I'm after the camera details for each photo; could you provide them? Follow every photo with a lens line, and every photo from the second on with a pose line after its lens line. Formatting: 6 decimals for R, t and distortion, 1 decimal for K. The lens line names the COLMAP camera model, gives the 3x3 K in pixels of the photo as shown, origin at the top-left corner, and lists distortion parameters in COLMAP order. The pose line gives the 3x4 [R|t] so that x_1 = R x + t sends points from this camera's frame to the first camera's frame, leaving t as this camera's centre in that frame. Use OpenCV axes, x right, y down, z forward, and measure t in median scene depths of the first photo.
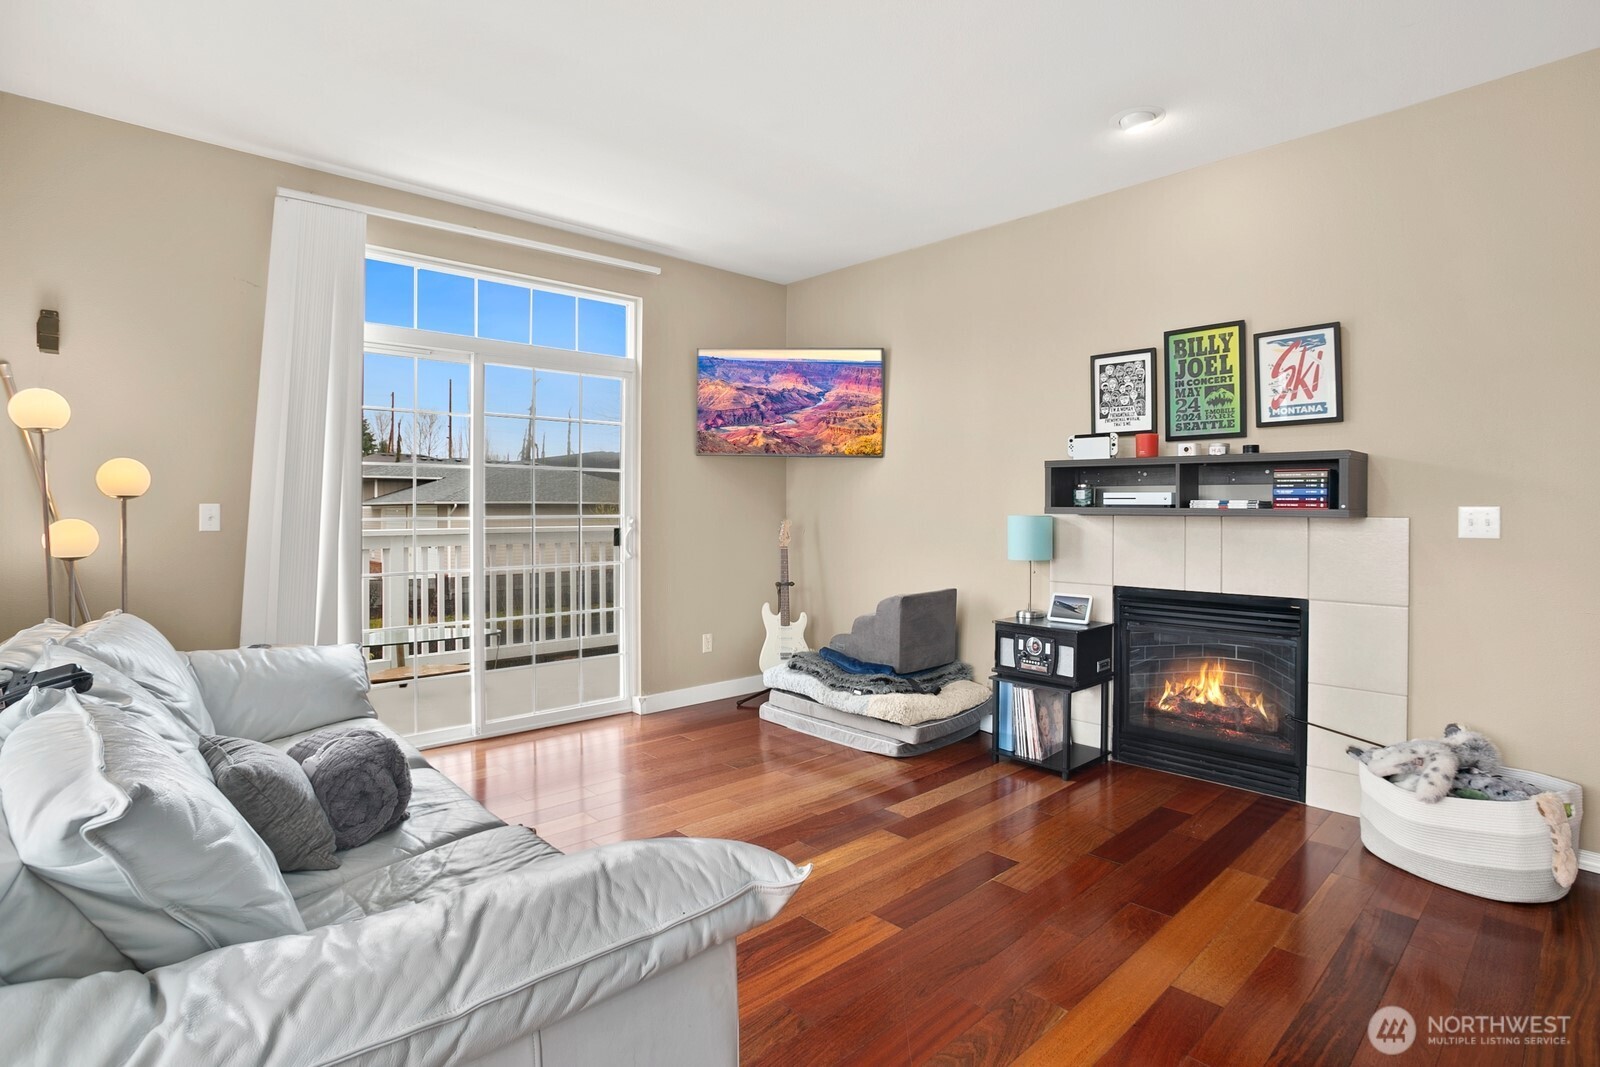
lens RADIAL K [[780.5, 0, 798.4], [0, 780.5, 517.4], [0, 0, 1]] dist [-0.055155, 0.018591]
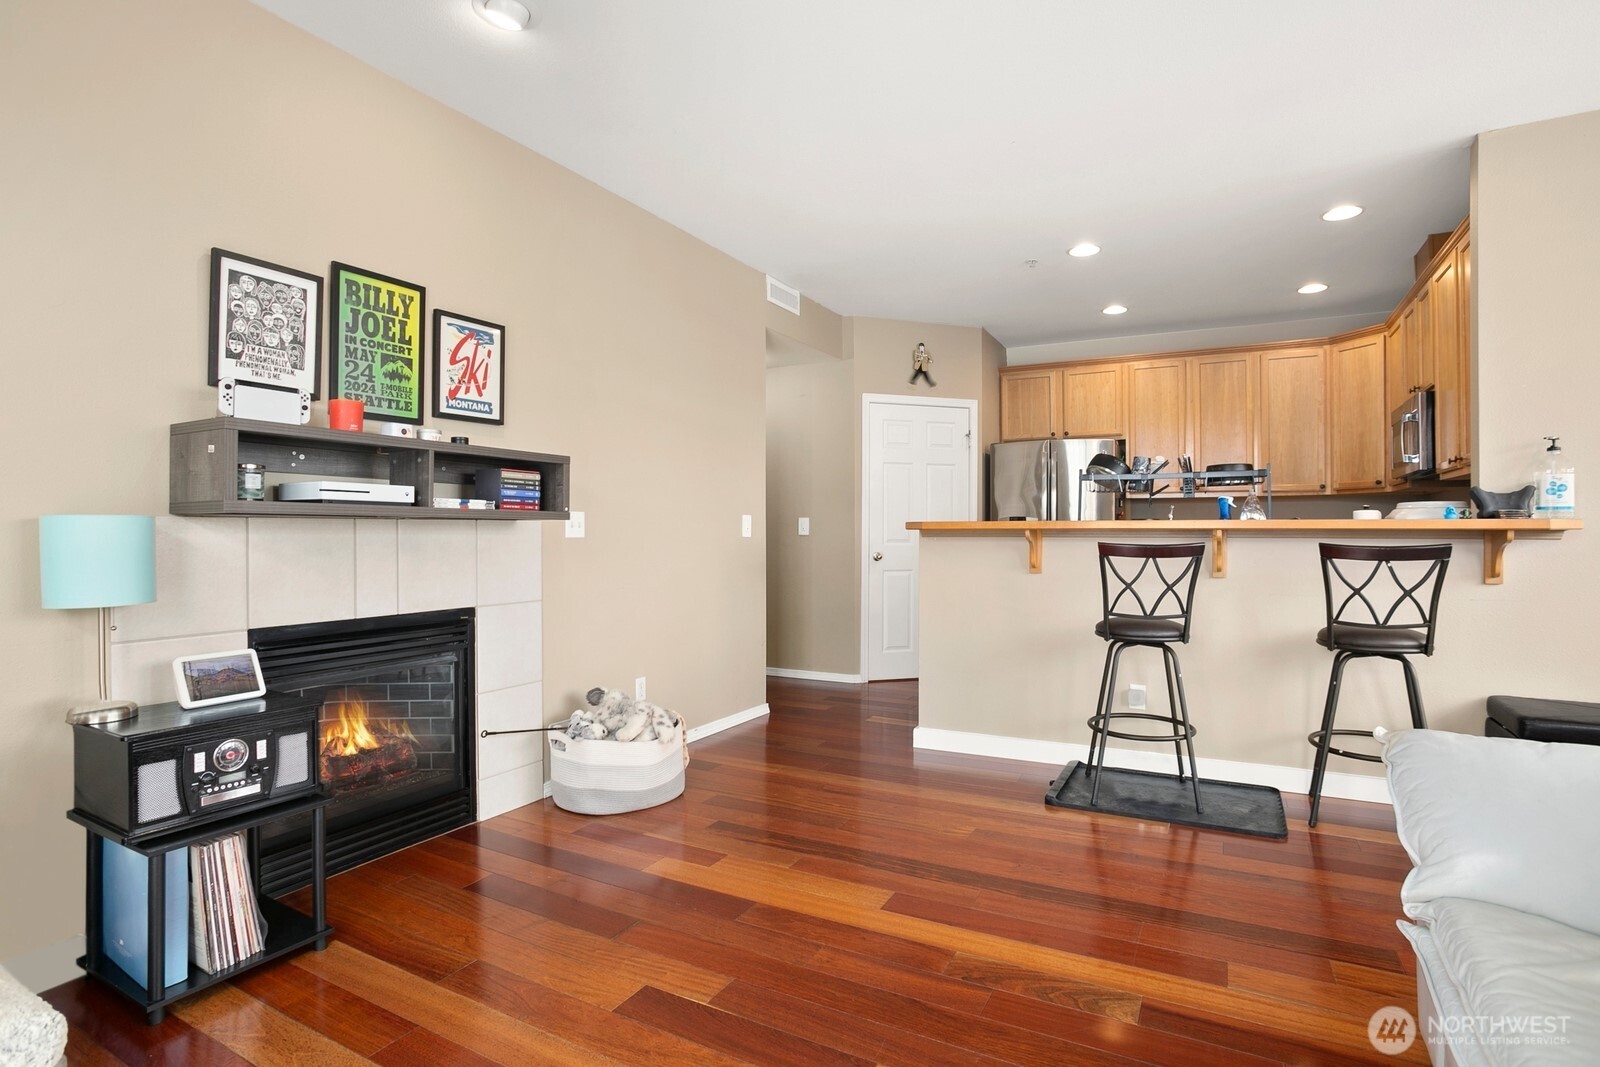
lens RADIAL K [[780.5, 0, 801.3], [0, 780.5, 534.7], [0, 0, 1]] dist [-0.055155, 0.018591]
pose [[-0.289733, -0.011024, 0.957044, -0.347879], [0.007822, 0.999873, 0.013885, 0.007291], [-0.957075, 0.011509, -0.289610, 0.832524]]
